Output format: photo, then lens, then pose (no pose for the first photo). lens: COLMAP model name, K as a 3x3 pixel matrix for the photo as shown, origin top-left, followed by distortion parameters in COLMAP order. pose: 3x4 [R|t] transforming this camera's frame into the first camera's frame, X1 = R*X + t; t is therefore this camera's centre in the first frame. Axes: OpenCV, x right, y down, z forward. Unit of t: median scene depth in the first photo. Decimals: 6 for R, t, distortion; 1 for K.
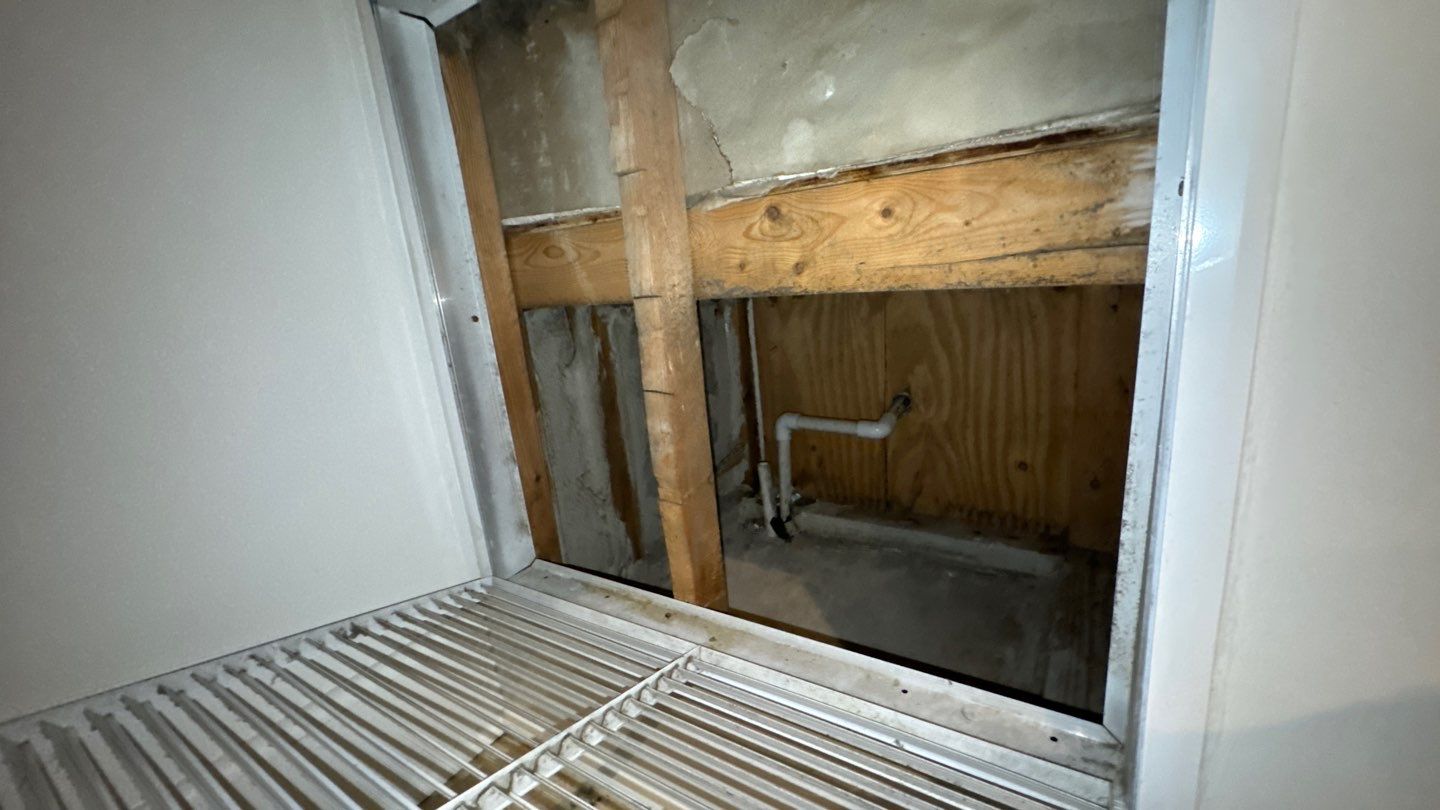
lens RADIAL K [[573.6, 0, 718.4], [0, 573.6, 405.2], [0, 0, 1]] dist [-0.002649, 0.001753]
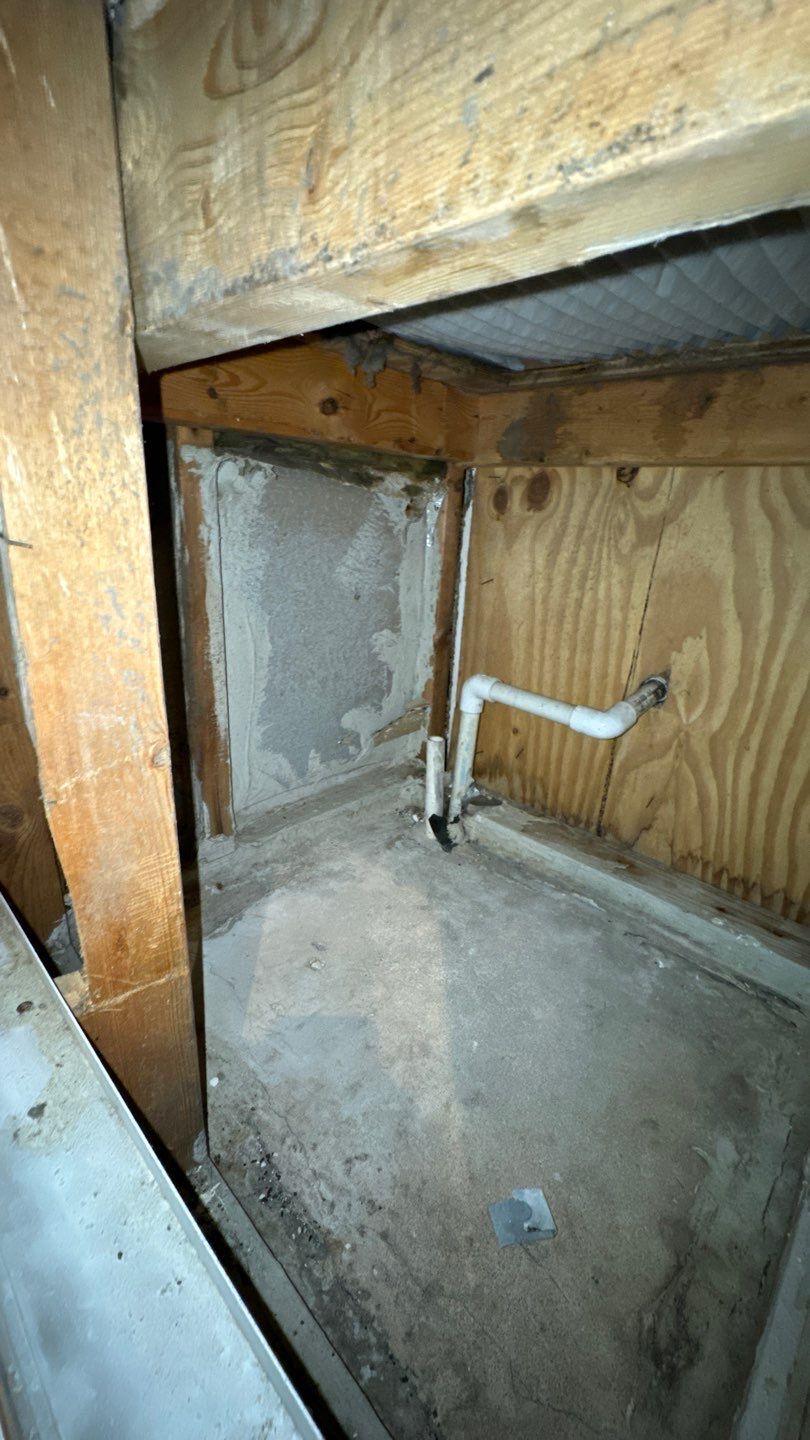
lens RADIAL K [[573.6, 0, 407.0], [0, 573.6, 718.8], [0, 0, 1]] dist [-0.002649, 0.001753]
pose [[0.972587, 0.199934, -0.118748, 0.151789], [-0.186292, 0.975539, 0.116701, 0.002273], [0.139176, -0.091380, 0.986042, 0.359894]]
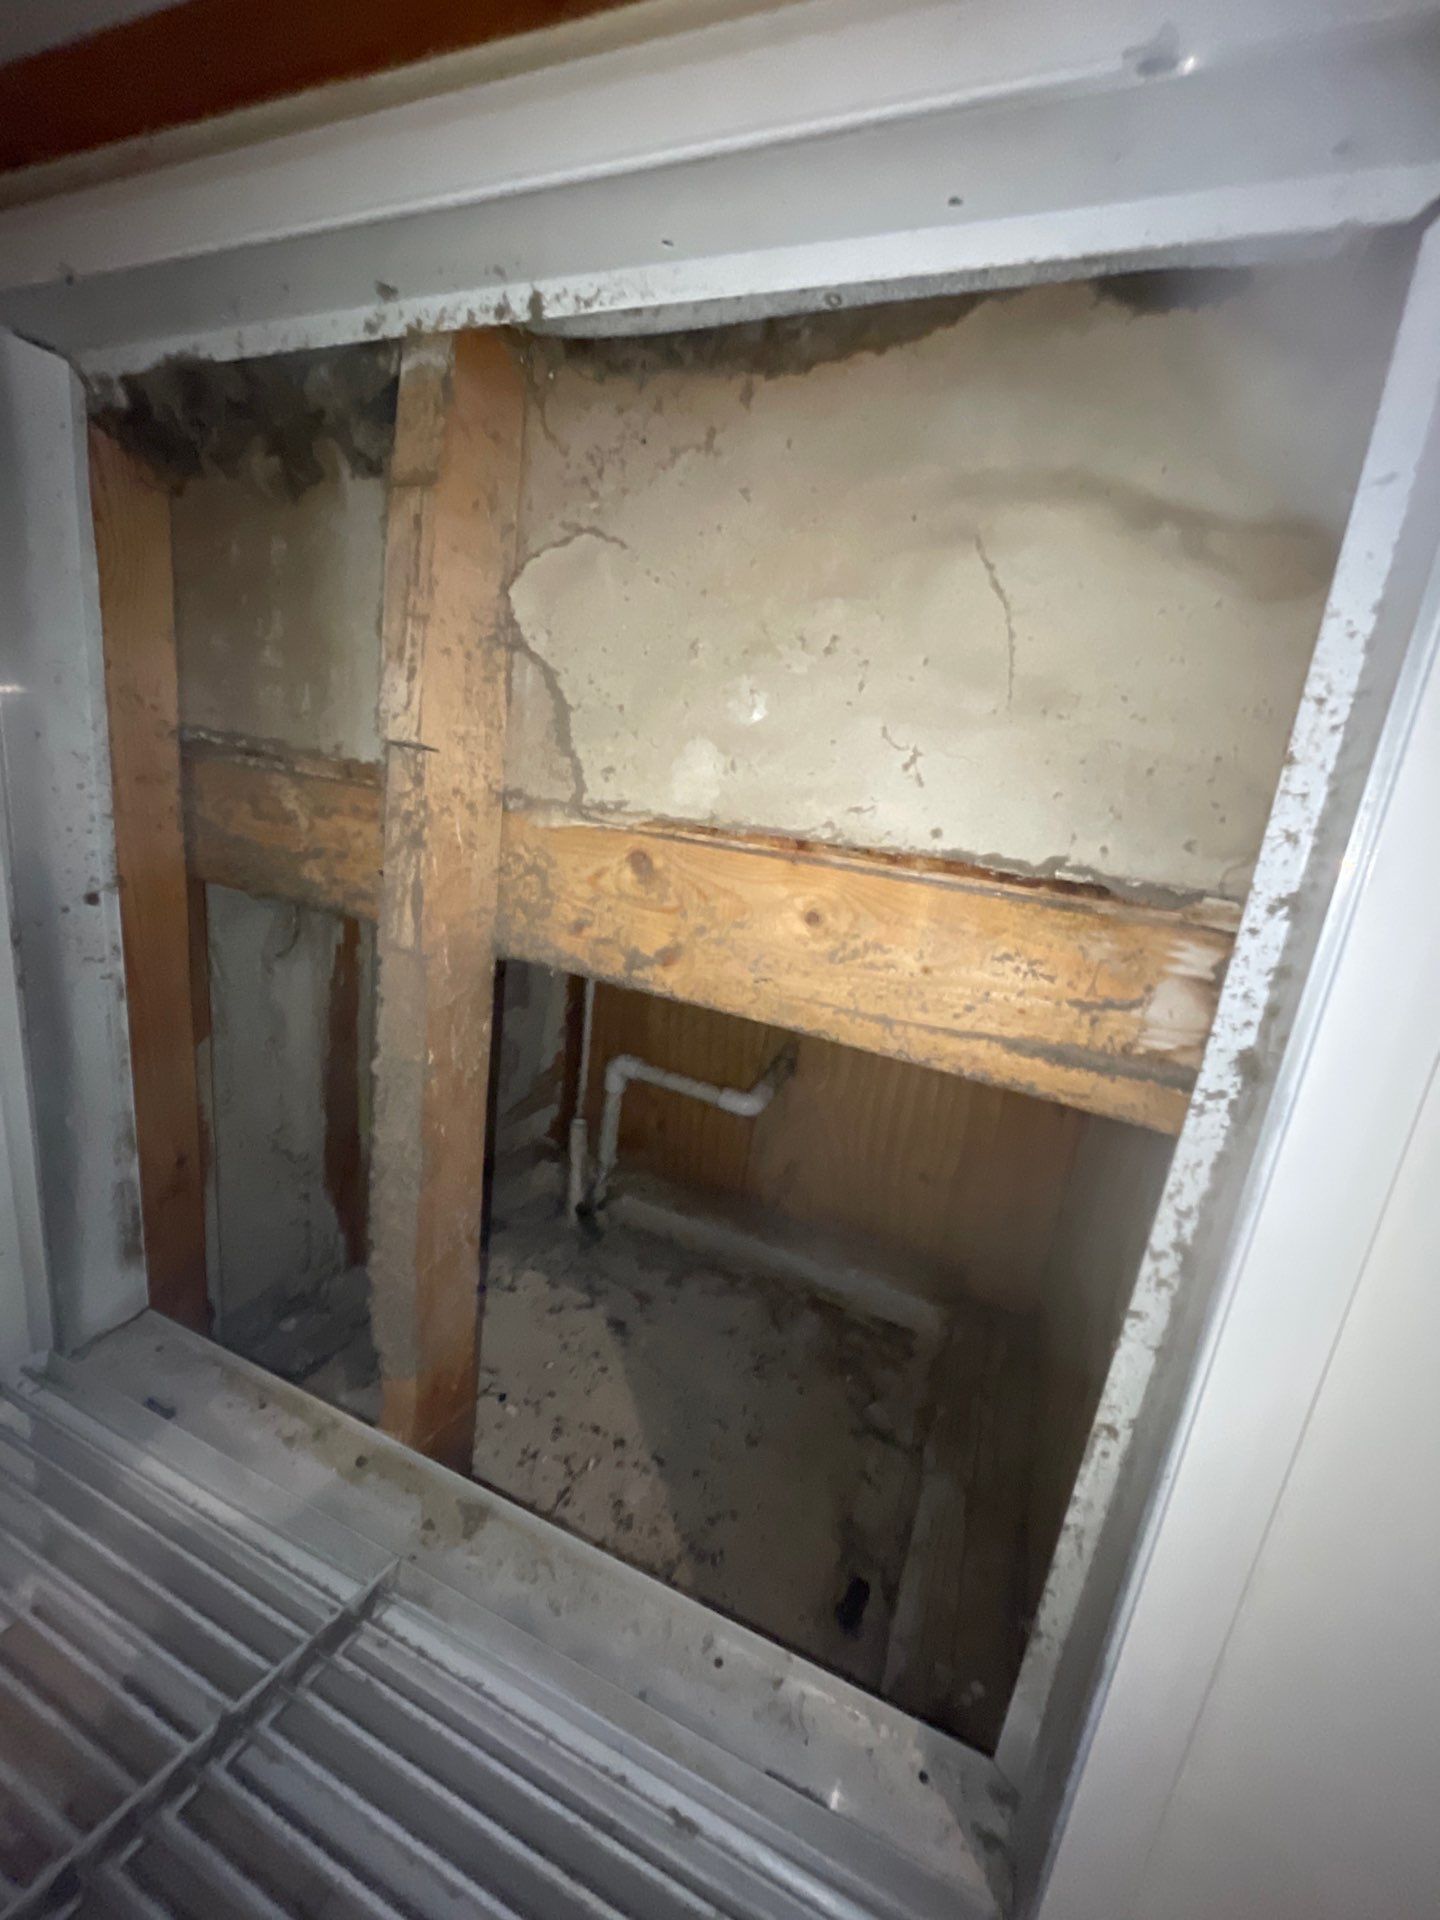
lens RADIAL K [[774.8, 0, 722.6], [0, 774.8, 957.2], [0, 0, 1]] dist [-0.002343, -0.000579]
pose [[0.960841, 0.162114, 0.224730, 0.004950], [-0.162015, 0.986605, -0.019010, -0.123765], [-0.224801, -0.018144, 0.974236, 0.086281]]
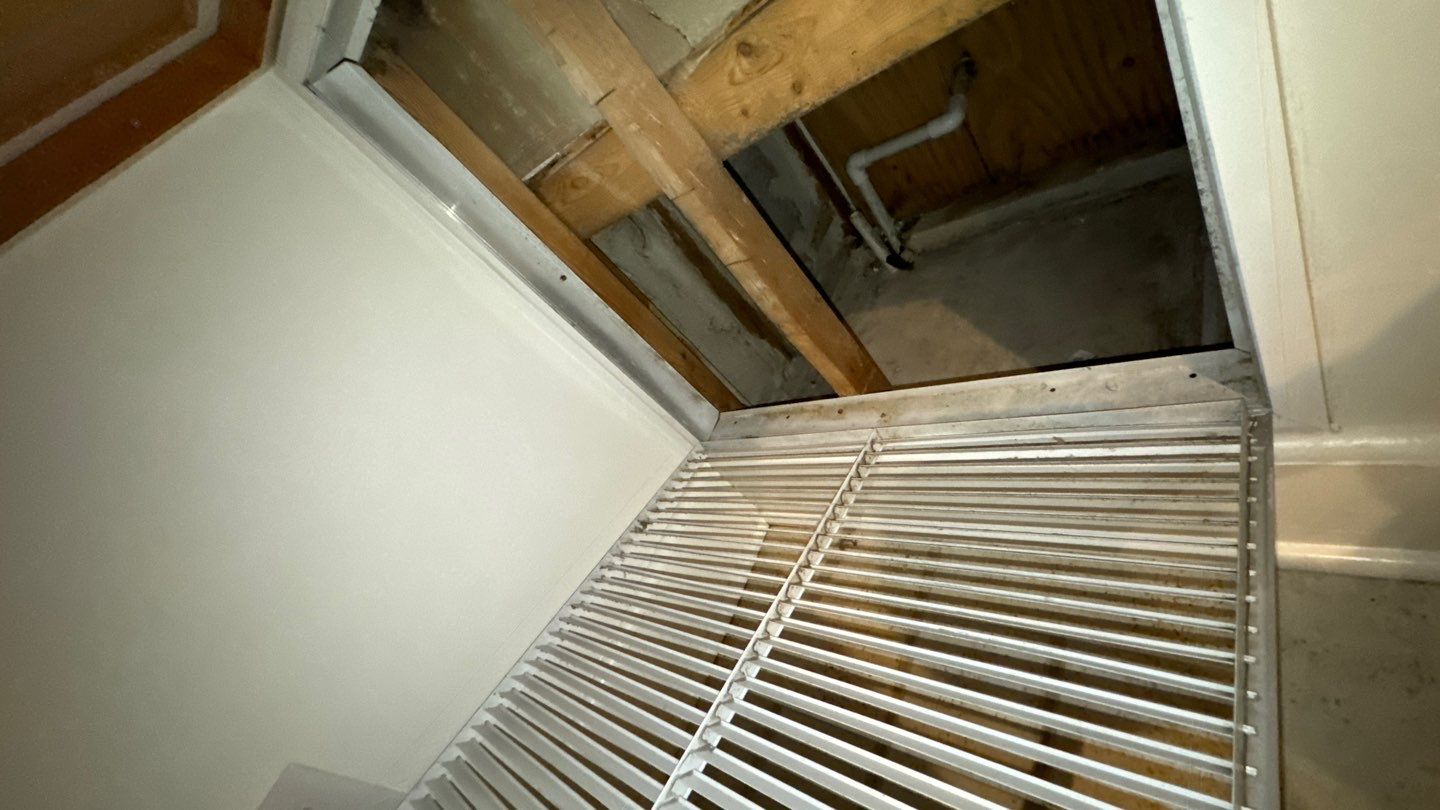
lens RADIAL K [[573.6, 0, 720.0], [0, 573.6, 402.9], [0, 0, 1]] dist [-0.002649, 0.001753]
pose [[0.841111, -0.448605, -0.302135, 0.045159], [0.533281, 0.781065, 0.324883, -0.110083], [0.090243, -0.434385, 0.896195, -0.062709]]
